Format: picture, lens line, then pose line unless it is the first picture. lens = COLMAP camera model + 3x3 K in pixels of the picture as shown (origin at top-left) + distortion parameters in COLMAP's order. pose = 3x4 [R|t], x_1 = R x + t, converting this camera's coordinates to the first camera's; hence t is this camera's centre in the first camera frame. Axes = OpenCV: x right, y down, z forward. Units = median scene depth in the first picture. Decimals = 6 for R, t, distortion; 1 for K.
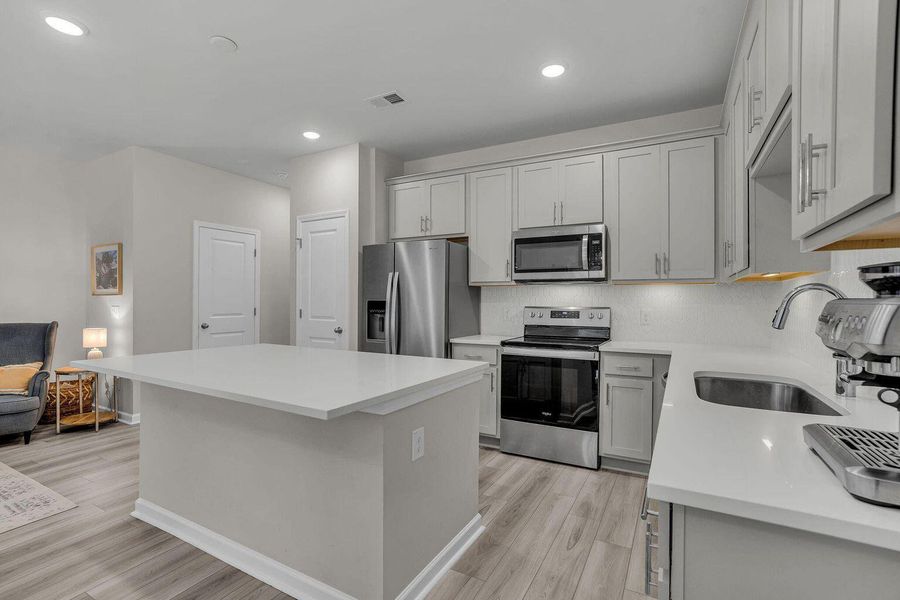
lens RADIAL K [[412.8, 0, 454.2], [0, 412.8, 302.9], [0, 0, 1]] dist [-0.047228, 0.029816]
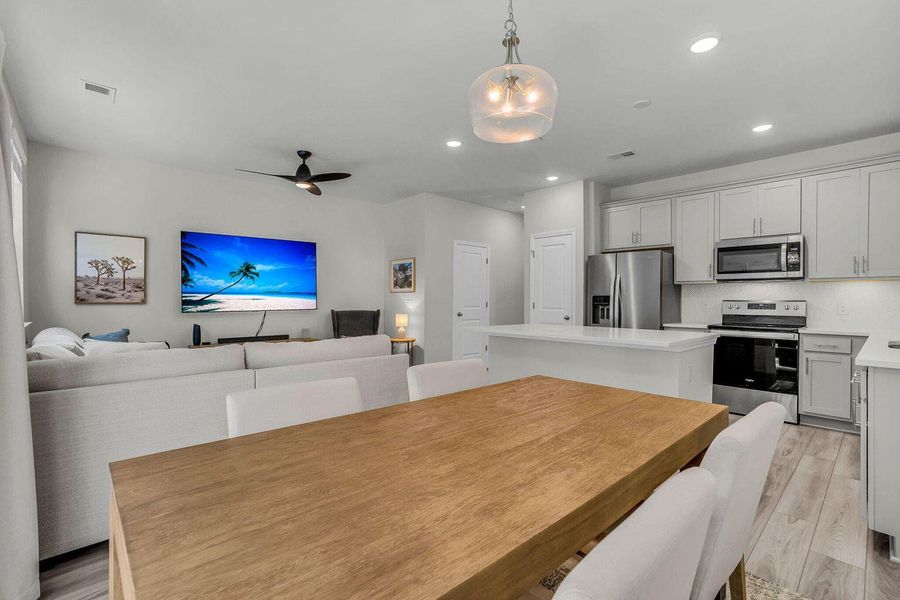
lens RADIAL K [[412.8, 0, 454.2], [0, 412.8, 302.9], [0, 0, 1]] dist [-0.047228, 0.029816]
pose [[0.952069, 0.003698, -0.305861, -0.247492], [-0.003222, 0.999993, 0.002060, 0.018352], [0.305866, -0.000976, 0.952074, -0.471595]]
